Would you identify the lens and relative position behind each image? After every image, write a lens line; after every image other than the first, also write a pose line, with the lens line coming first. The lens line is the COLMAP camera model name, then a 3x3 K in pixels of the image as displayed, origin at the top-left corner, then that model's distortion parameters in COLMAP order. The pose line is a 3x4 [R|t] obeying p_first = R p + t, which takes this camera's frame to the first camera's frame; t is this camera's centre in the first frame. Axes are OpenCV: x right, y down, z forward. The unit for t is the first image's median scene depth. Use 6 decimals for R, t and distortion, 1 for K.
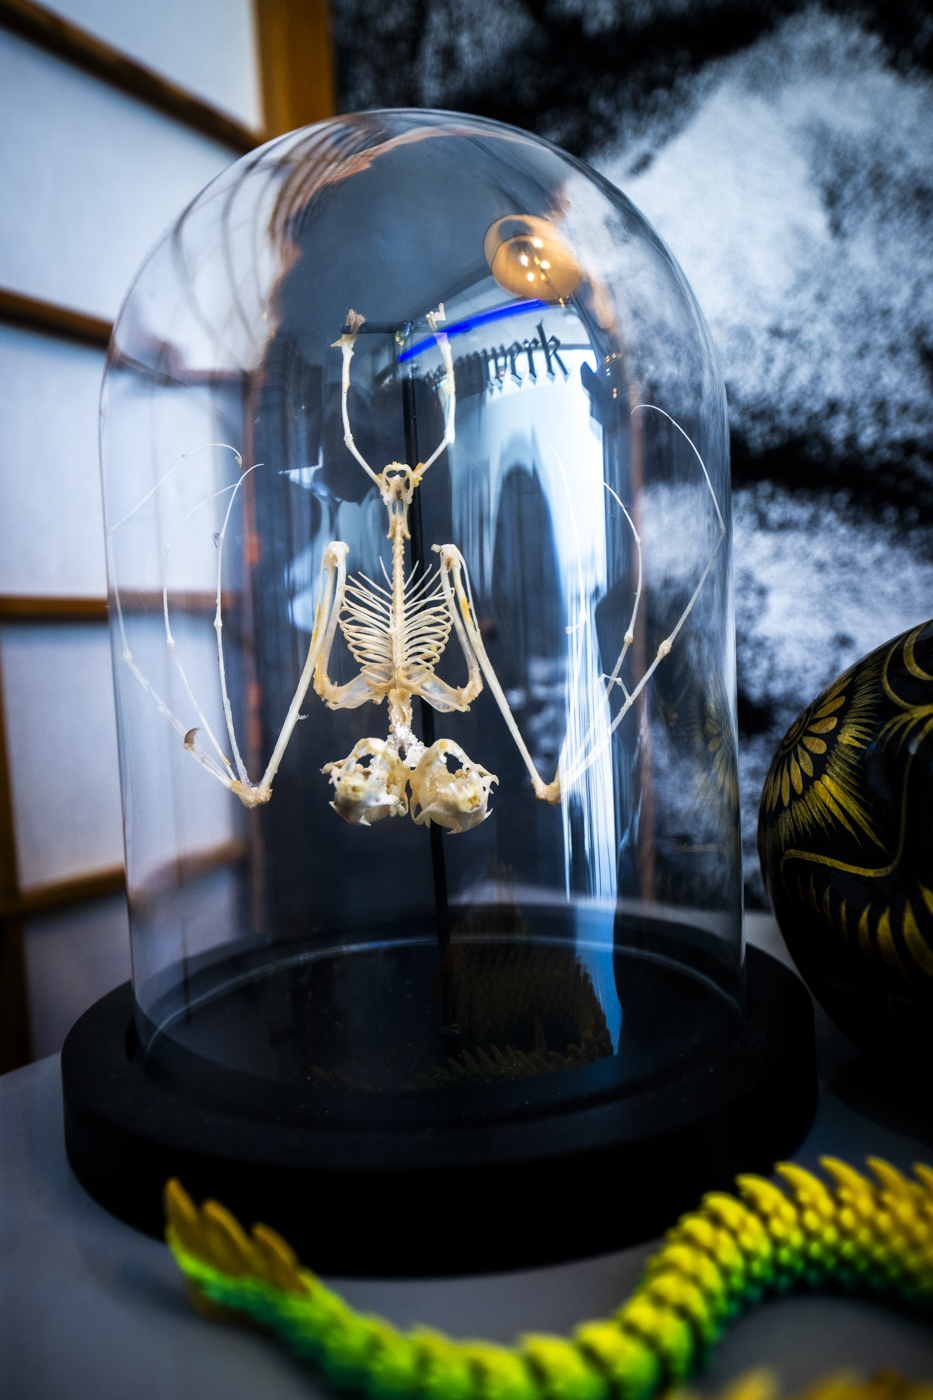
lens RADIAL K [[1063.3, 0, 462.8], [0, 1063.3, 719.4], [0, 0, 1]] dist [-0.032075, -0.002275]
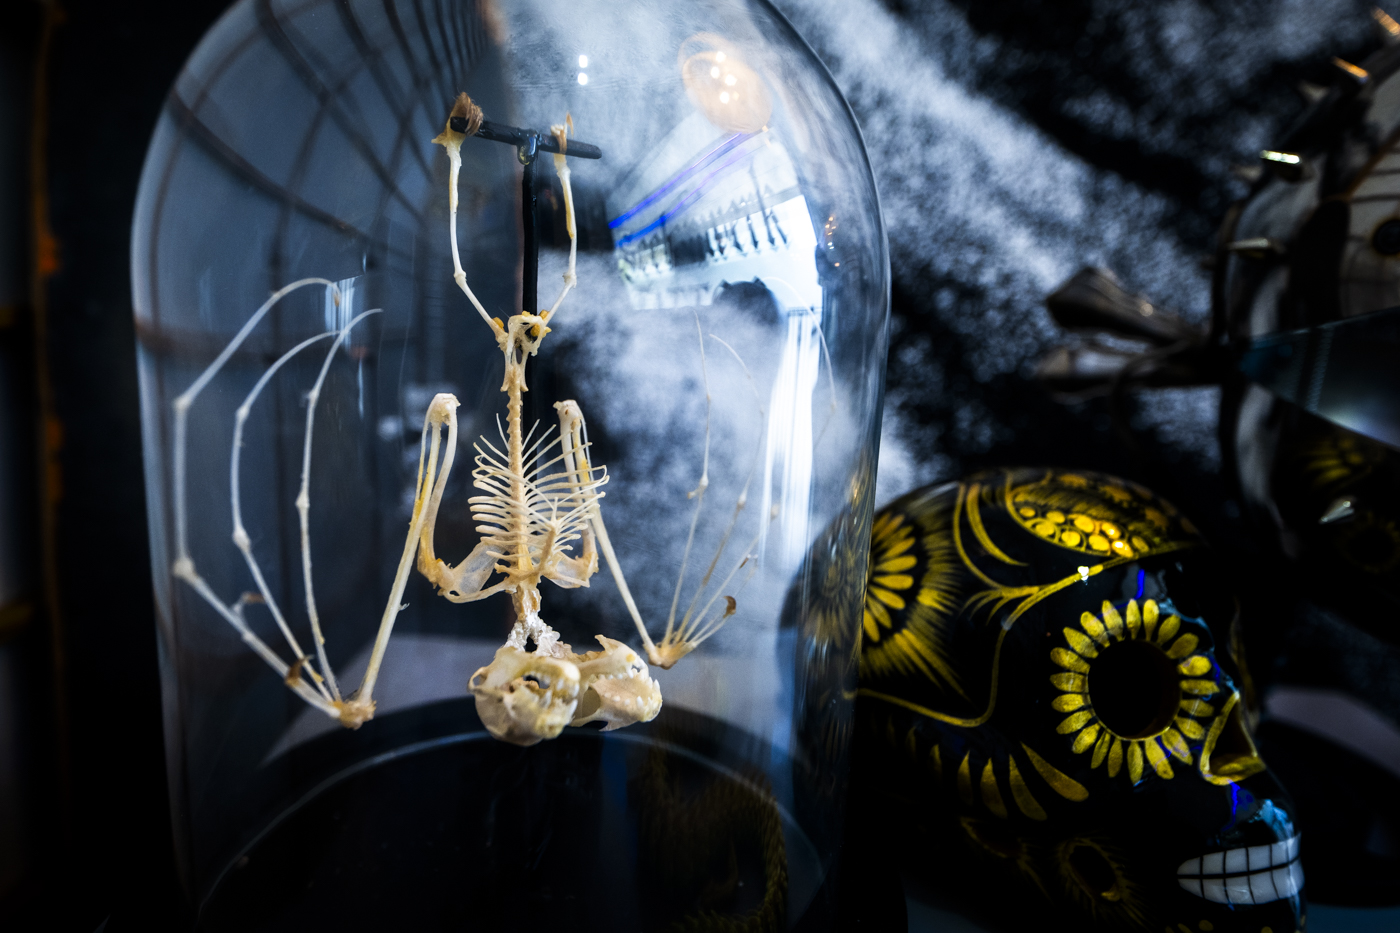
lens RADIAL K [[917.3, 0, 706.5], [0, 917.3, 464.9], [0, 0, 1]] dist [-0.025686, -0.001910]
pose [[0.818102, -0.026906, 0.574444, -0.365613], [-0.054770, 0.990719, 0.124405, -0.214365], [-0.572459, -0.133239, 0.809035, 0.302430]]
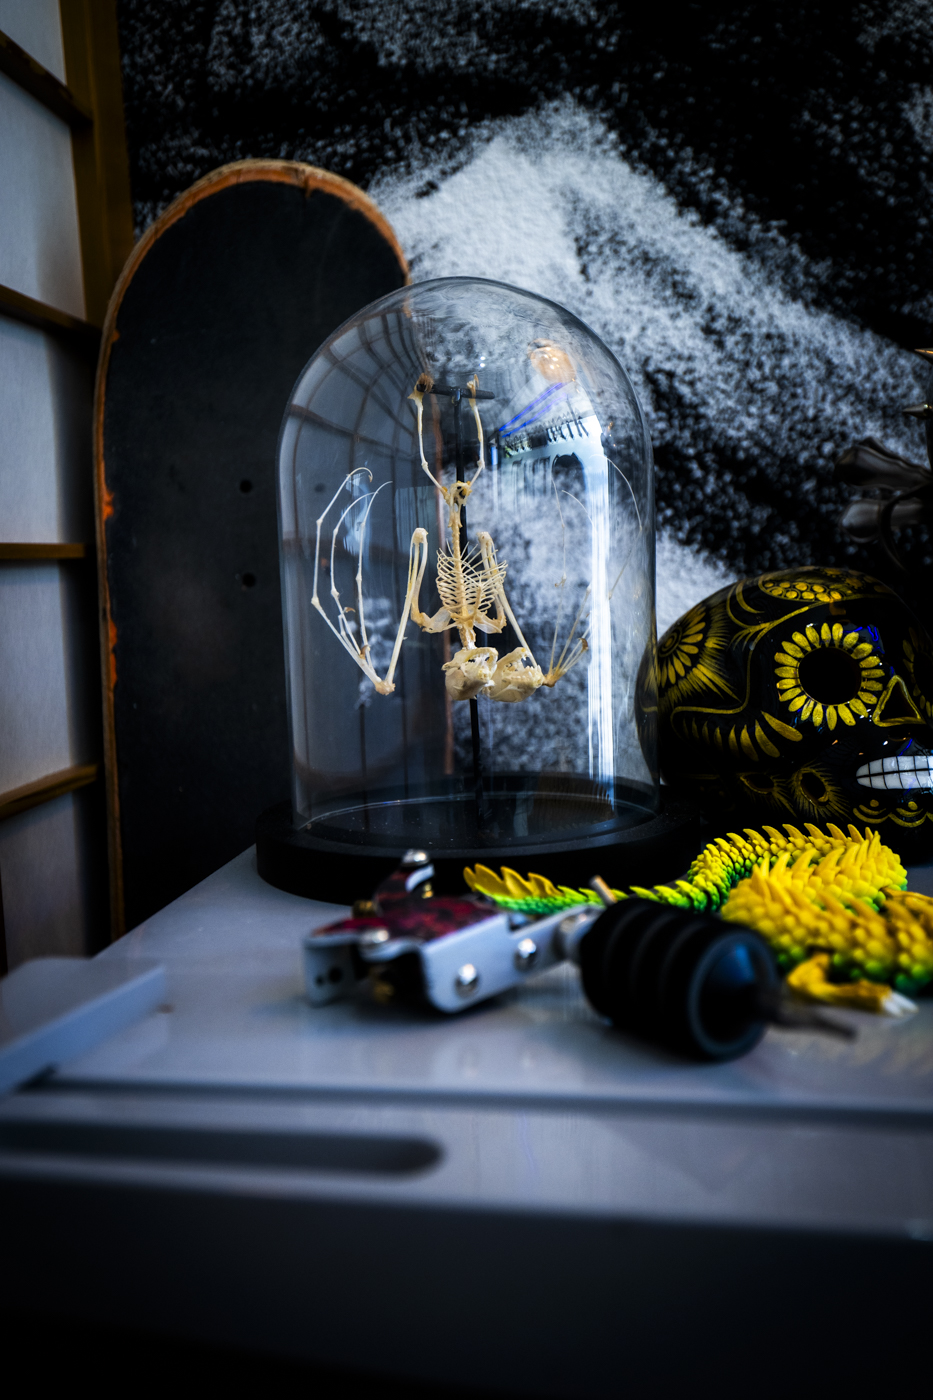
lens RADIAL K [[1415.7, 0, 466.5], [0, 1415.7, 700.0], [0, 0, 1]] dist [-0.012664, 0.029203]
pose [[0.899781, -0.028681, 0.435399, -0.997926], [0.019960, 0.999498, 0.024592, 0.040856], [-0.435886, -0.013437, 0.899902, -0.954354]]
